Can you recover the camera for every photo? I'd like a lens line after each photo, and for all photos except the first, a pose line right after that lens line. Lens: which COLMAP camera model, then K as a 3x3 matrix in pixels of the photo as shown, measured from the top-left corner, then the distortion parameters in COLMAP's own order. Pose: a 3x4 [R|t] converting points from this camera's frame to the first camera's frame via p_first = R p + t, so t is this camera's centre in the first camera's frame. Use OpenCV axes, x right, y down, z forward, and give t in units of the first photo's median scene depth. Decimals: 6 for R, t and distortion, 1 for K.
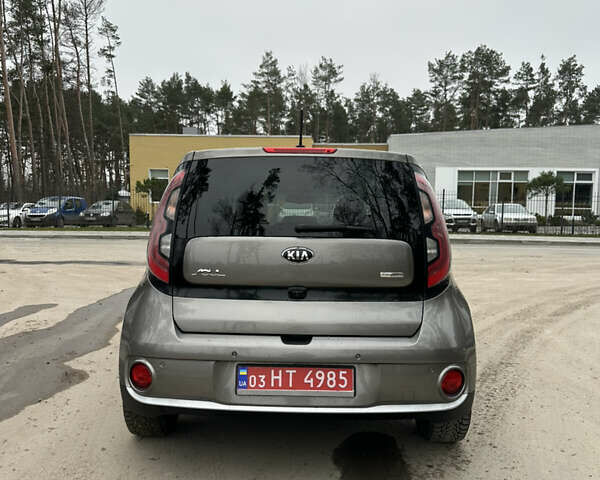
lens RADIAL K [[613.6, 0, 300.0], [0, 613.6, 240.0], [0, 0, 1]] dist [-0.002174, -0.055577]
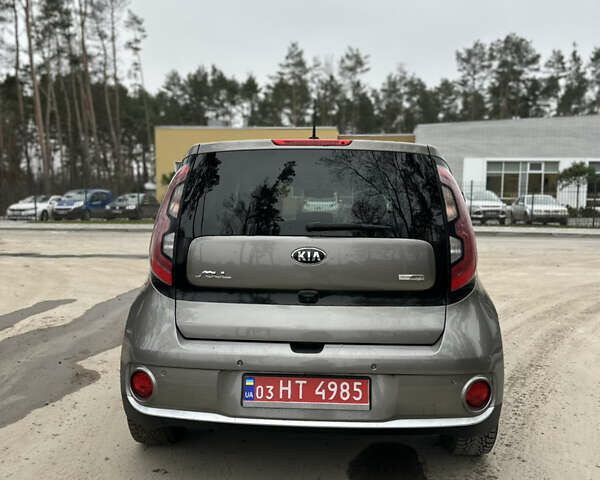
lens RADIAL K [[613.6, 0, 300.0], [0, 613.6, 240.0], [0, 0, 1]] dist [-0.002174, -0.055577]
pose [[0.999072, -0.000700, -0.043070, 0.002567], [0.001279, 0.999909, 0.013422, -0.001340], [0.043057, -0.013465, 0.998982, 0.008535]]
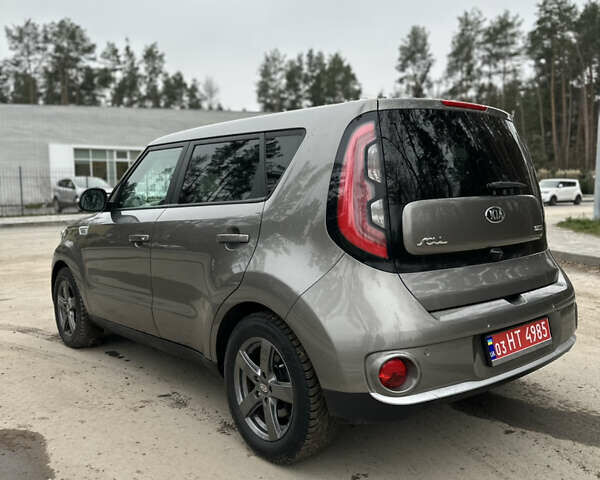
lens RADIAL K [[584.9, 0, 371.4], [0, 584.9, 240.3], [0, 0, 1]] dist [-0.010586, -0.020712]
pose [[0.707753, -0.081332, 0.701763, -0.090675], [0.054646, 0.996677, 0.060399, -0.000399], [-0.704343, -0.004400, 0.709846, 0.053647]]
